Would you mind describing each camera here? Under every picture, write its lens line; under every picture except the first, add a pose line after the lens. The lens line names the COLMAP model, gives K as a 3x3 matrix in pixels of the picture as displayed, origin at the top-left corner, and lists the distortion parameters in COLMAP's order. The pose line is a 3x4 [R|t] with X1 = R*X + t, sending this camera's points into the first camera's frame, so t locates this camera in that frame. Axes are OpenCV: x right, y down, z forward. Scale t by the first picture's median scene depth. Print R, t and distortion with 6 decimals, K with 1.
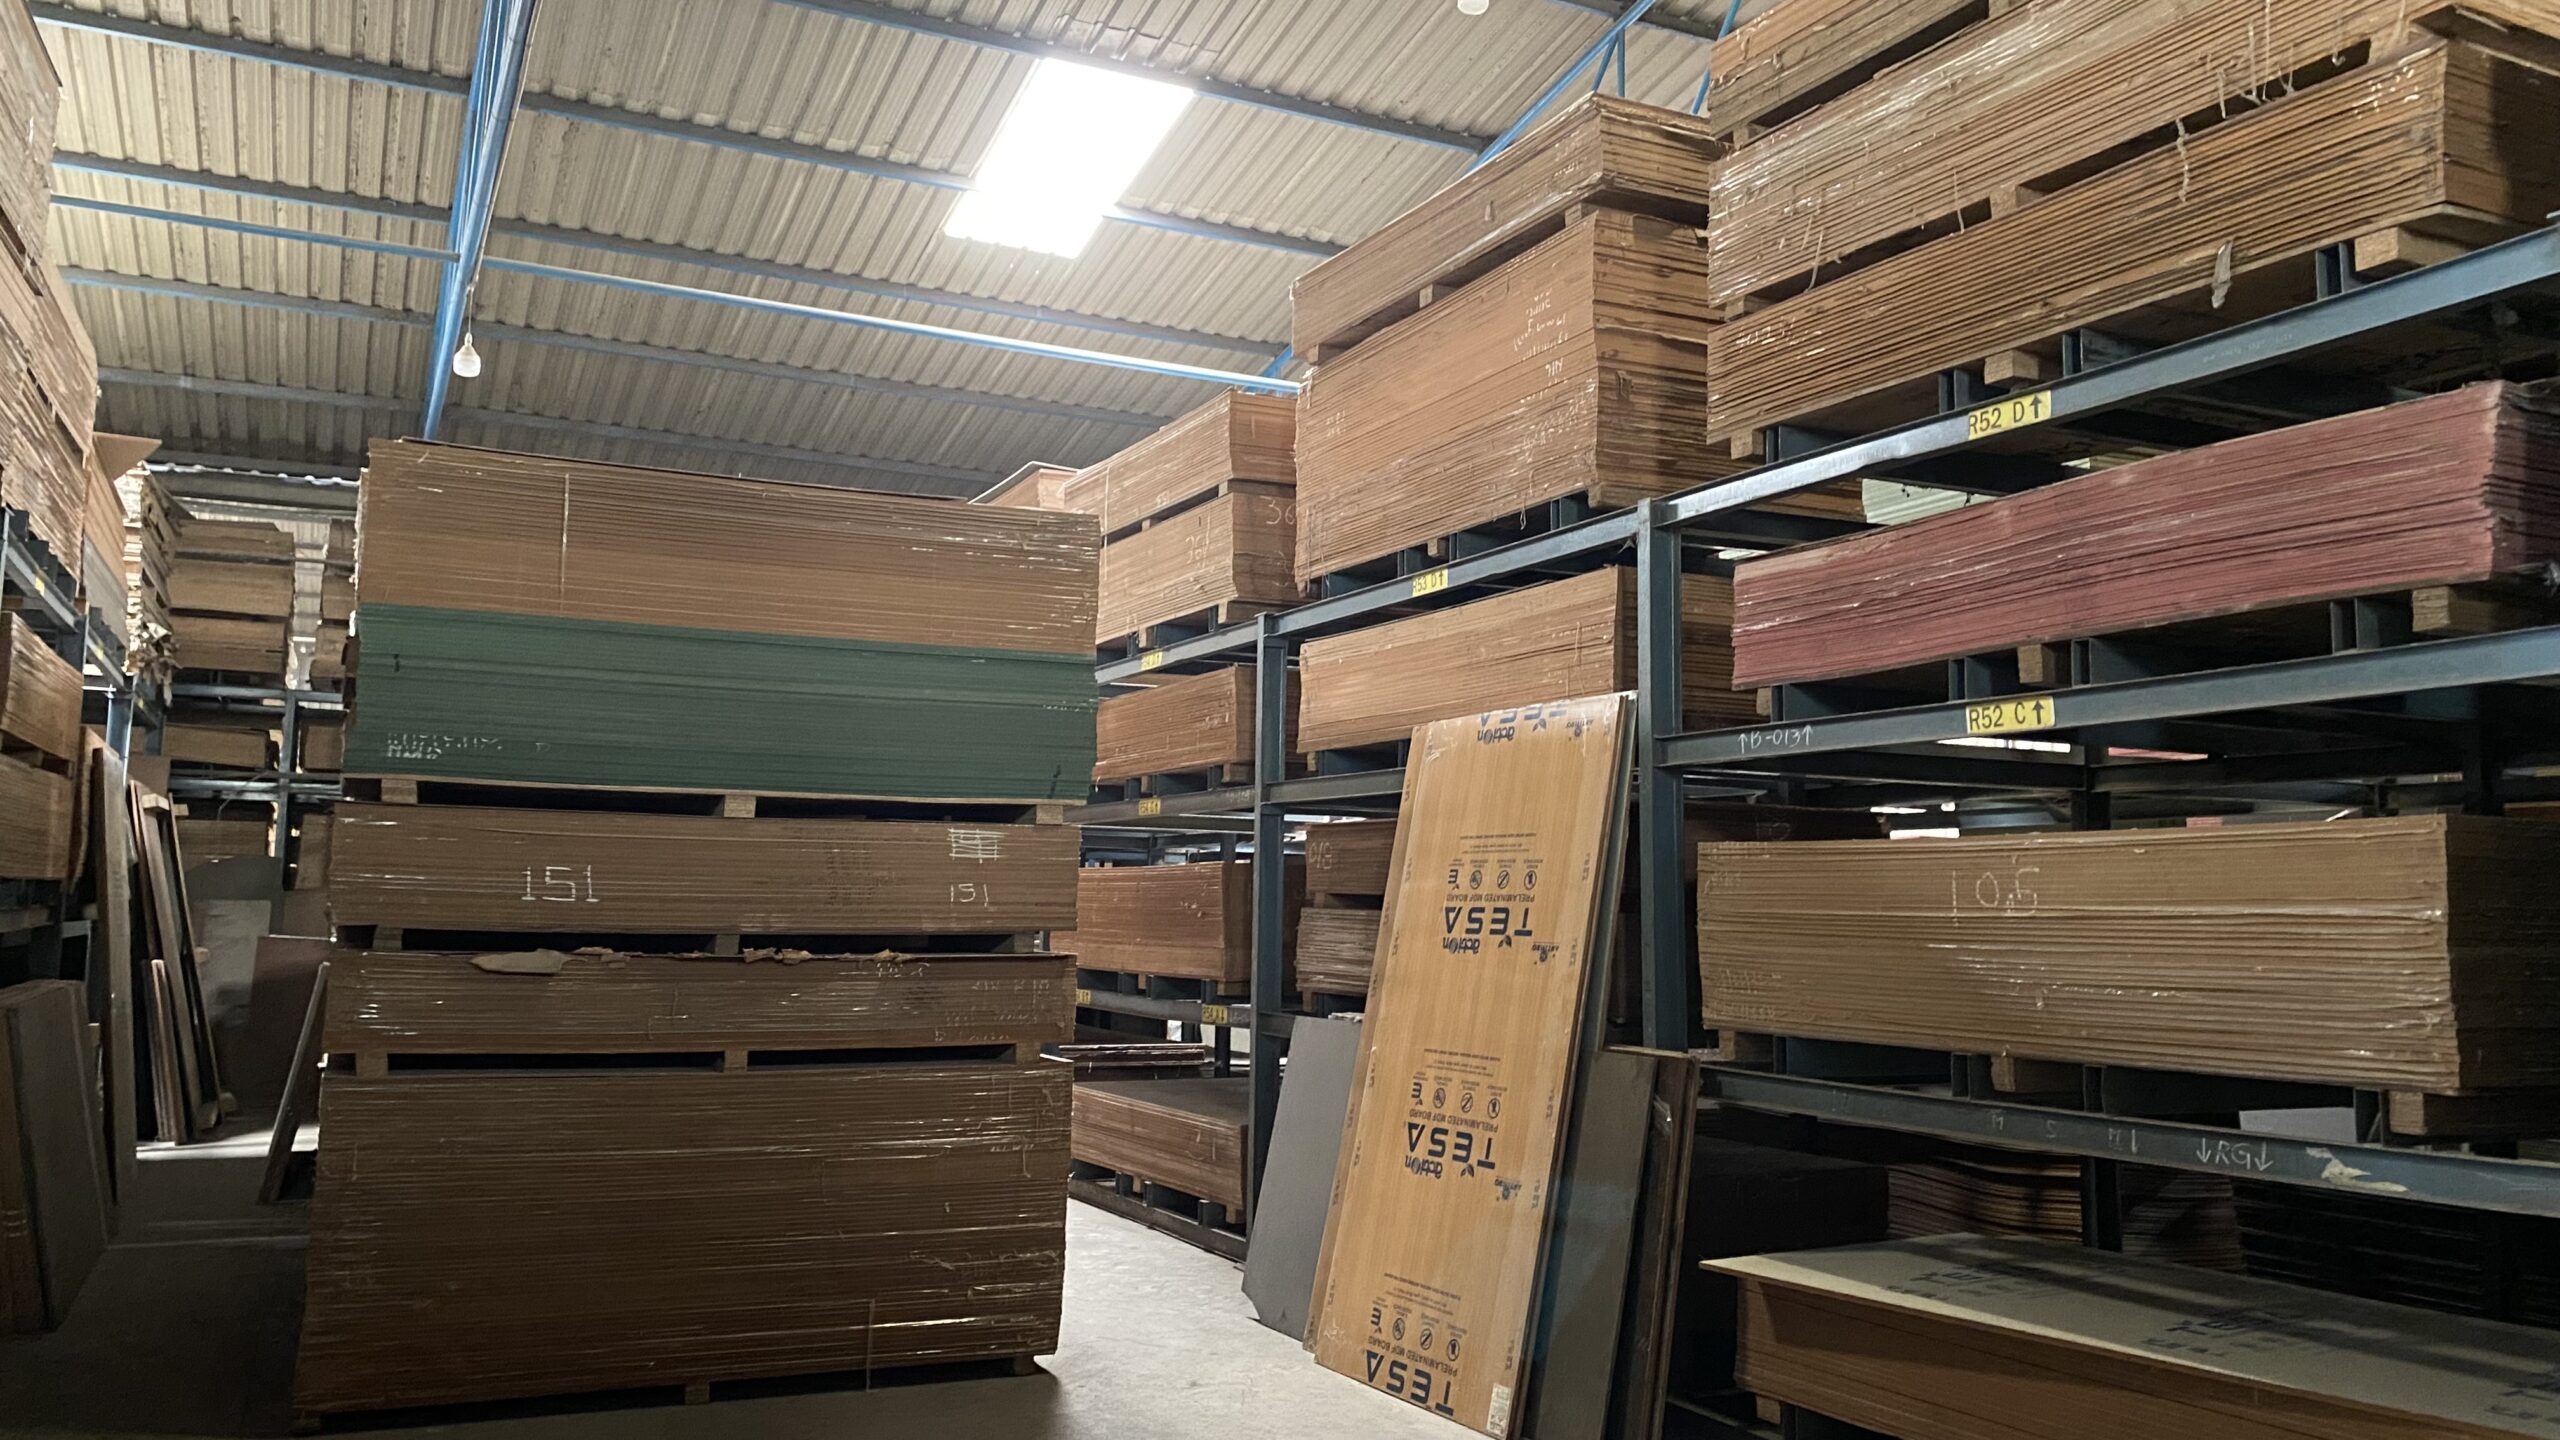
lens RADIAL K [[1894.8, 0, 1280.0], [0, 1894.8, 720.0], [0, 0, 1]] dist [0.033187, -0.095954]
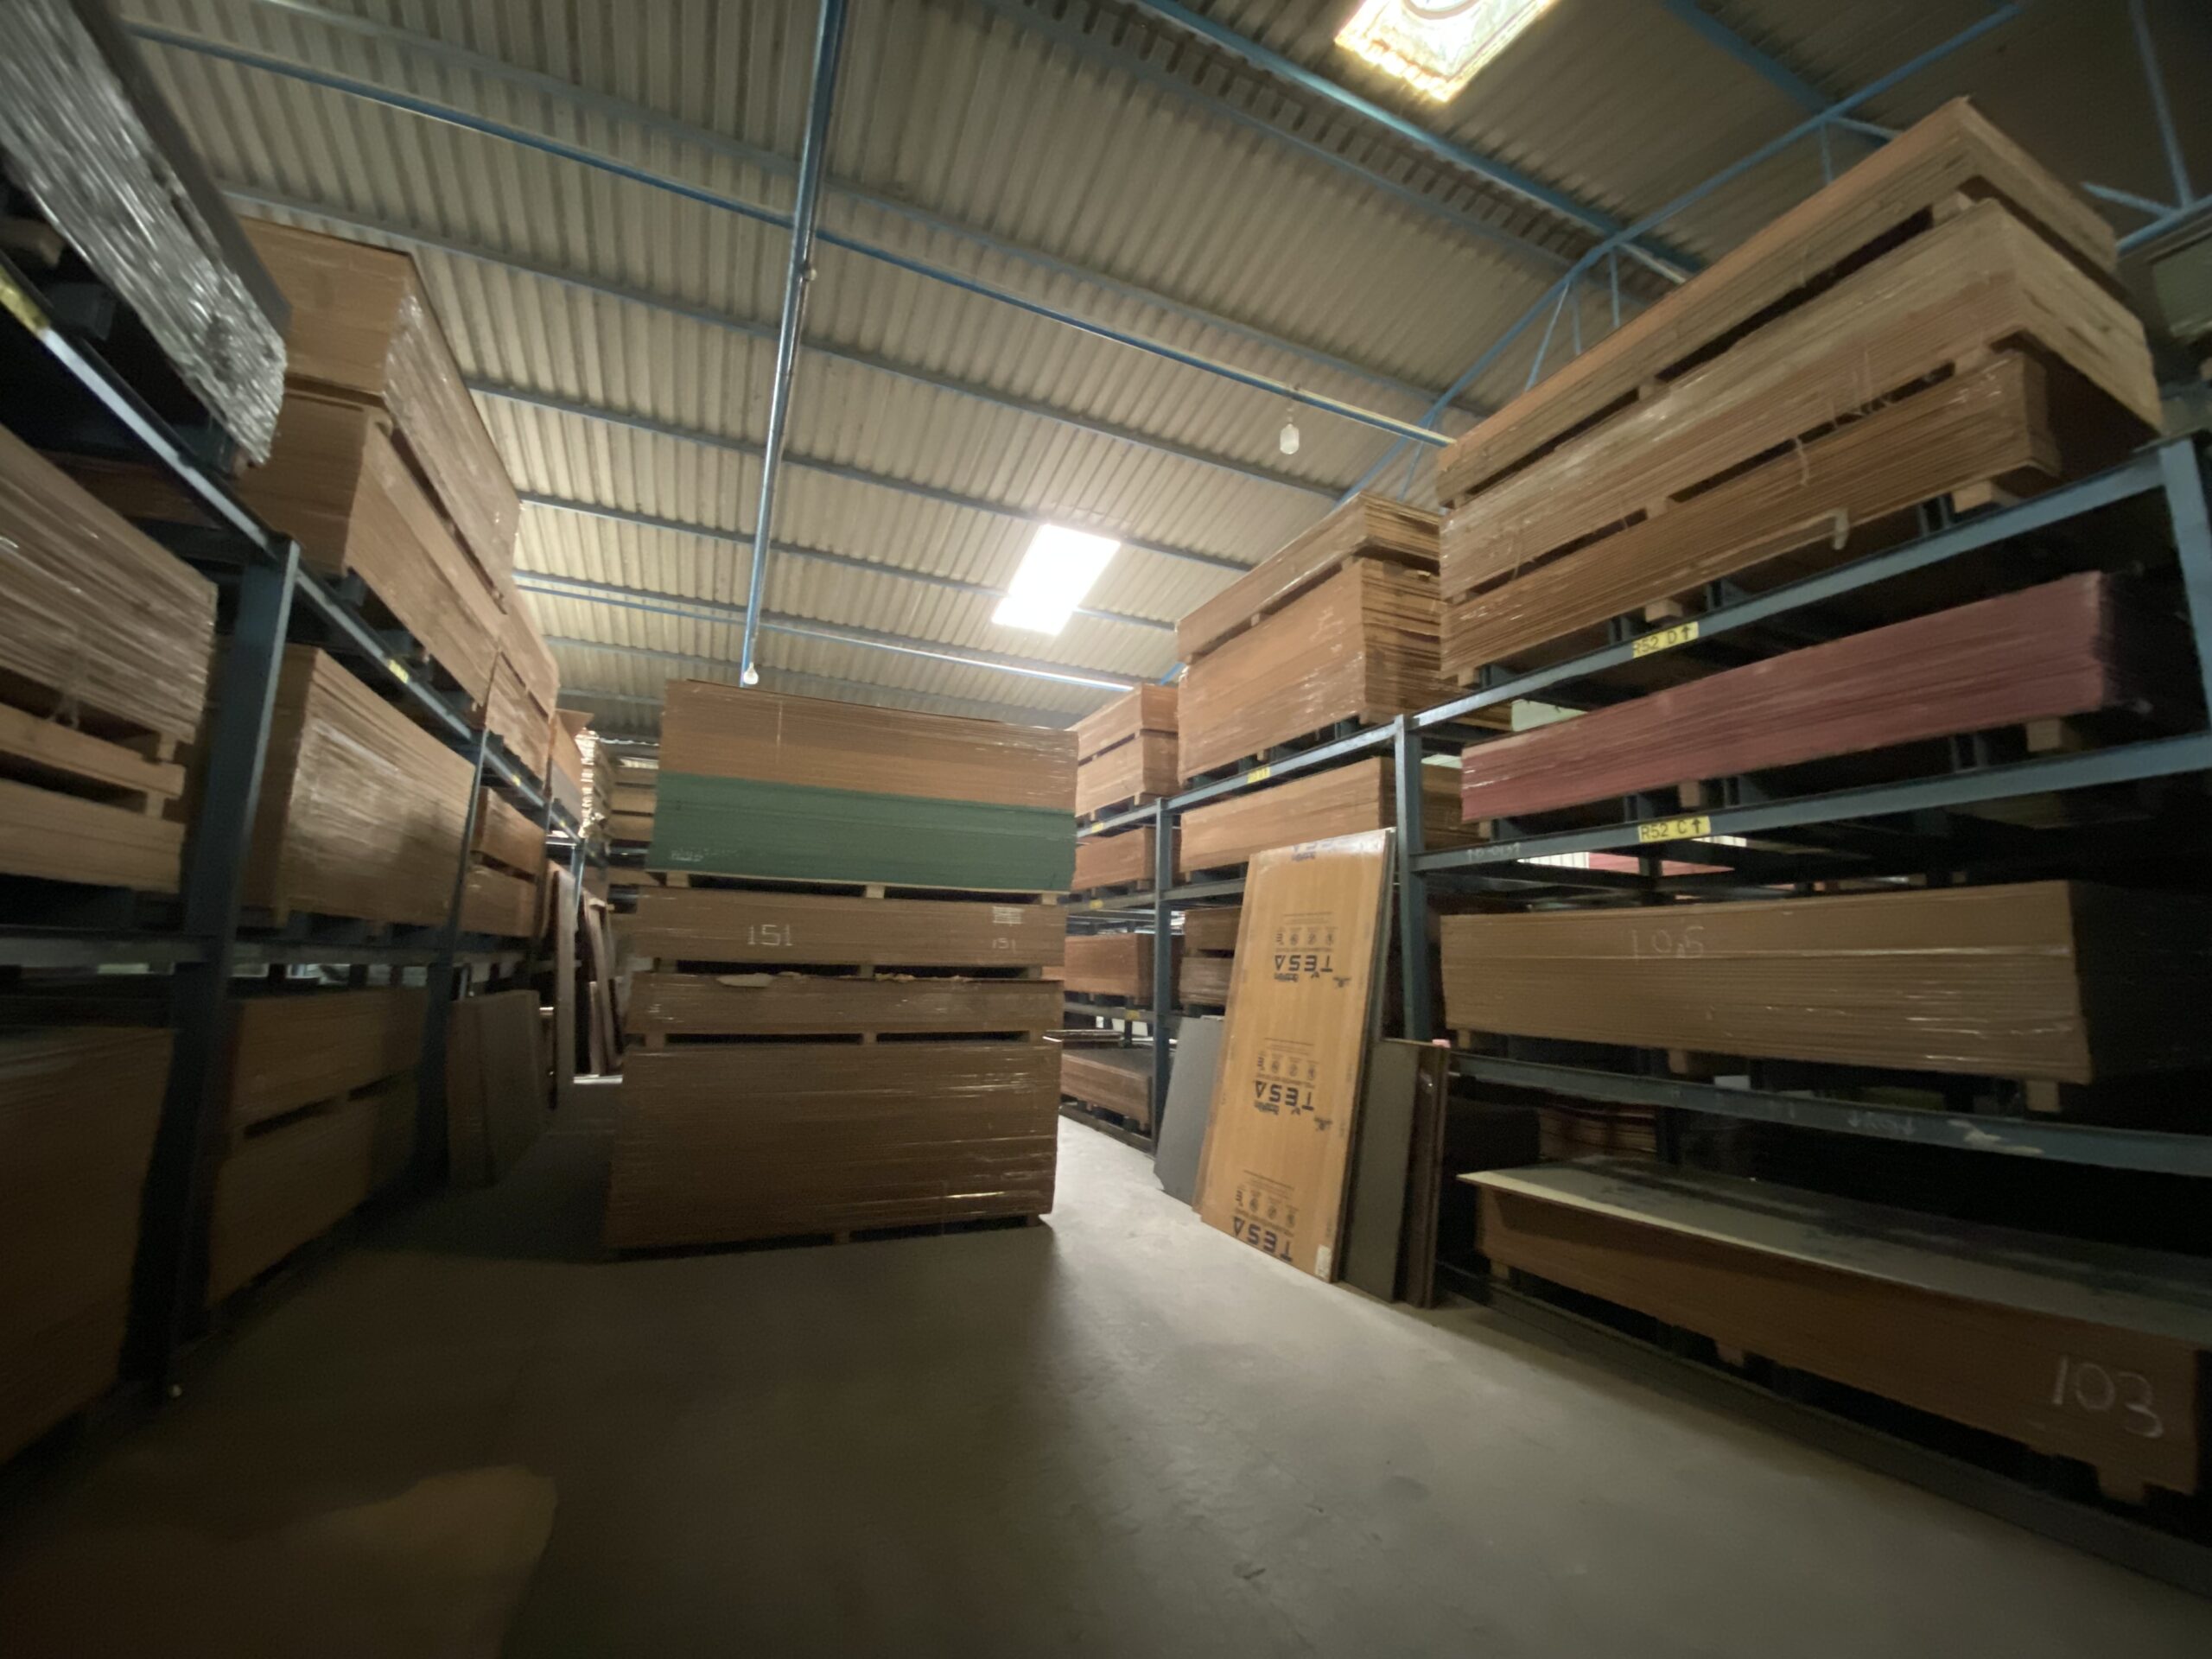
lens RADIAL K [[895.6, 0, 1106.0], [0, 895.6, 829.5], [0, 0, 1]] dist [0.021082, -0.030224]
pose [[0.999015, 0.003104, -0.044261, -0.033810], [-0.005299, 0.998757, -0.049563, 0.026448], [0.044053, 0.049749, 0.997790, 0.175173]]
